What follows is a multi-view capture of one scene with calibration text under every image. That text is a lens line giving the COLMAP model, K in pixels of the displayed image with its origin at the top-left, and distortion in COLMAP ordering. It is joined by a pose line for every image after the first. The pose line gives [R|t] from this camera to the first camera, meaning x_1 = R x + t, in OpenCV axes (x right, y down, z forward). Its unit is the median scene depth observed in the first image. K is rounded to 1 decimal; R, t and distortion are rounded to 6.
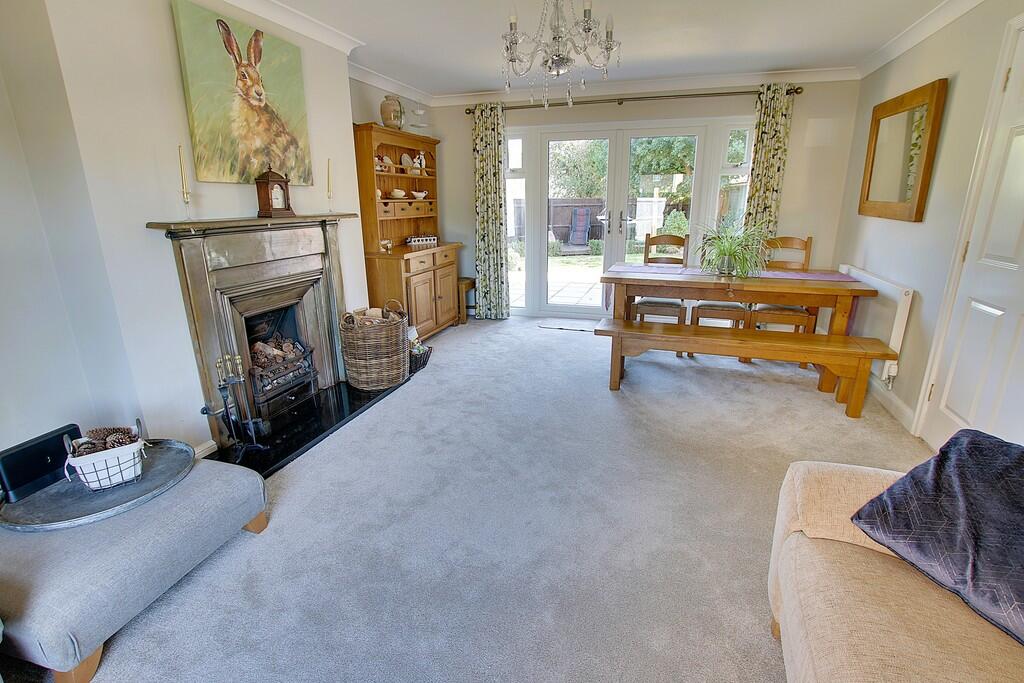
lens RADIAL K [[480.1, 0, 514.5], [0, 480.1, 343.2], [0, 0, 1]] dist [-0.029693, 0.001595]
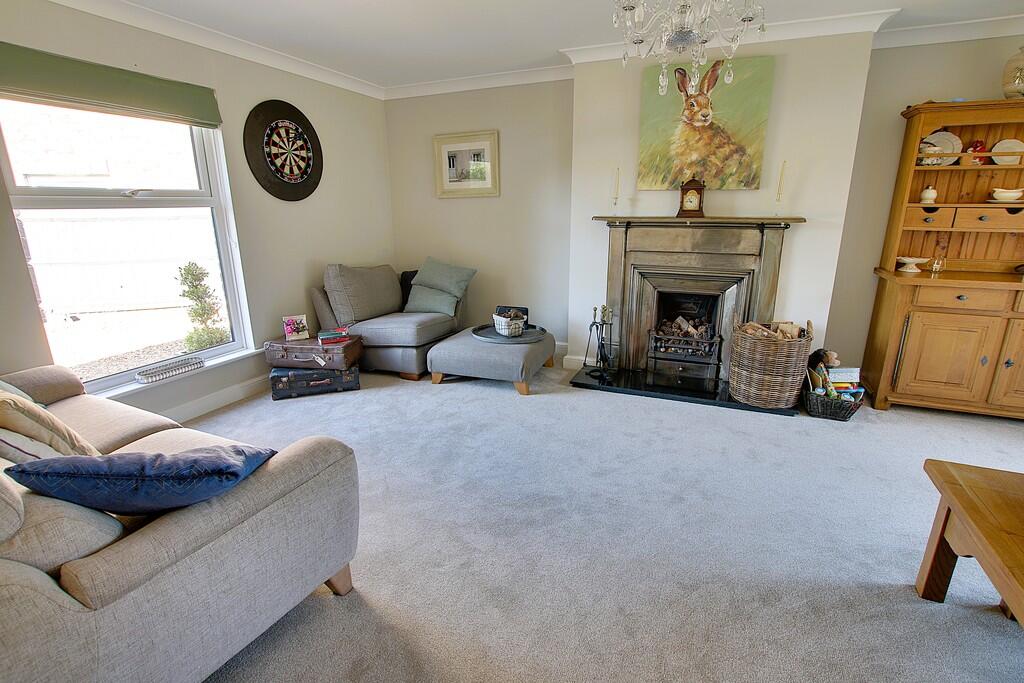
lens RADIAL K [[480.1, 0, 514.5], [0, 480.1, 343.2], [0, 0, 1]] dist [-0.029693, 0.001595]
pose [[-0.084689, 0.278398, -0.956725, 0.824355], [-0.276927, 0.915770, 0.290994, -0.209188], [0.957152, 0.289586, -0.000460, 0.693435]]
